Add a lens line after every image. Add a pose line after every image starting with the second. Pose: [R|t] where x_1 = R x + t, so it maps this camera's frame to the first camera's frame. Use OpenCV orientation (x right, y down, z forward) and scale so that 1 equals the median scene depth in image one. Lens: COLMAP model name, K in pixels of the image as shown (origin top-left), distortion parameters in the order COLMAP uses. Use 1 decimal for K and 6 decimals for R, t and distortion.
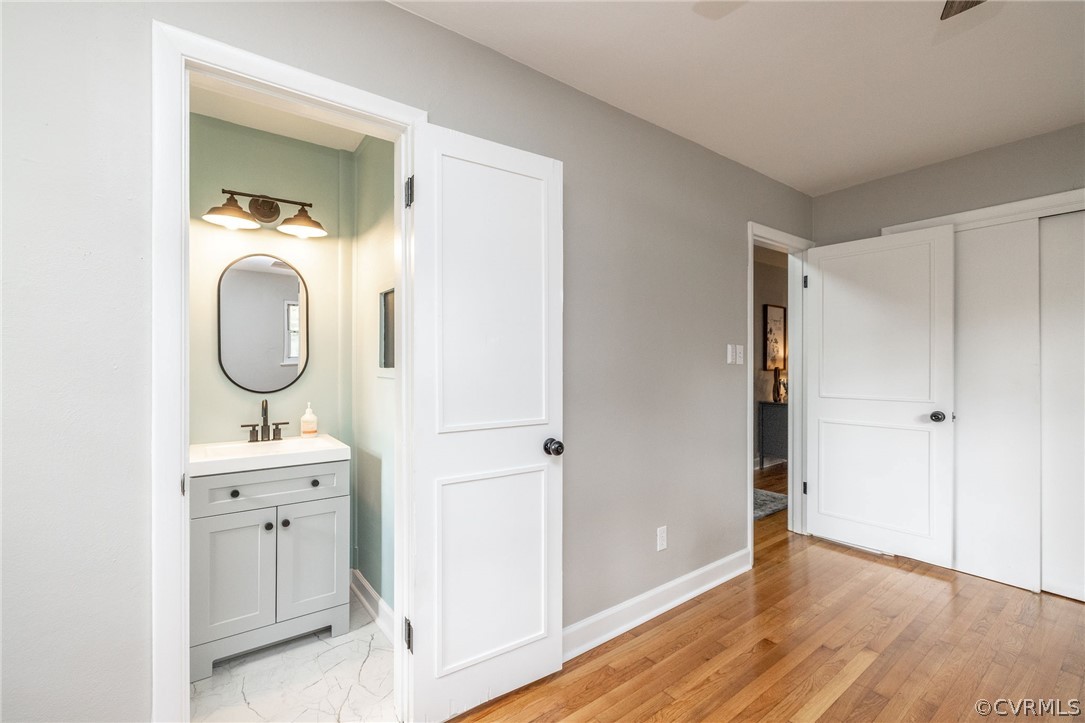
lens RADIAL K [[459.8, 0, 516.2], [0, 459.8, 367.8], [0, 0, 1]] dist [-0.002469, -0.000469]
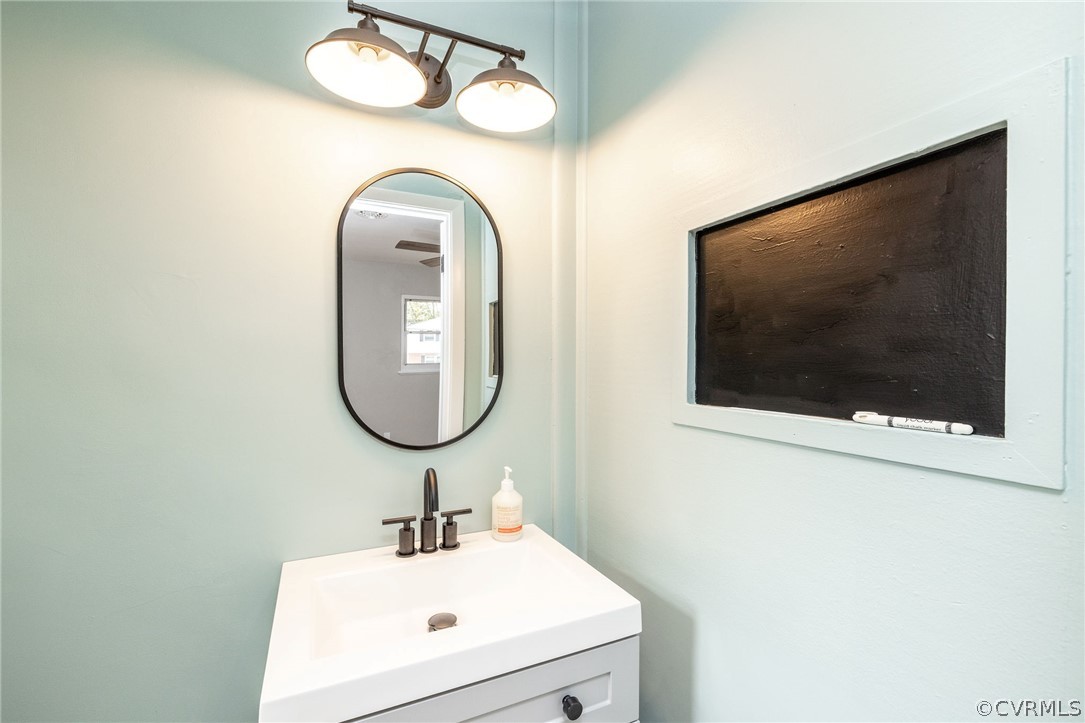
lens RADIAL K [[459.8, 0, 548.3], [0, 459.8, 364.1], [0, 0, 1]] dist [-0.002469, -0.000469]
pose [[0.991235, -0.000458, -0.132110, -0.355066], [0.000036, 0.999995, -0.003198, -0.035179], [0.132111, 0.003166, 0.991230, 0.534352]]
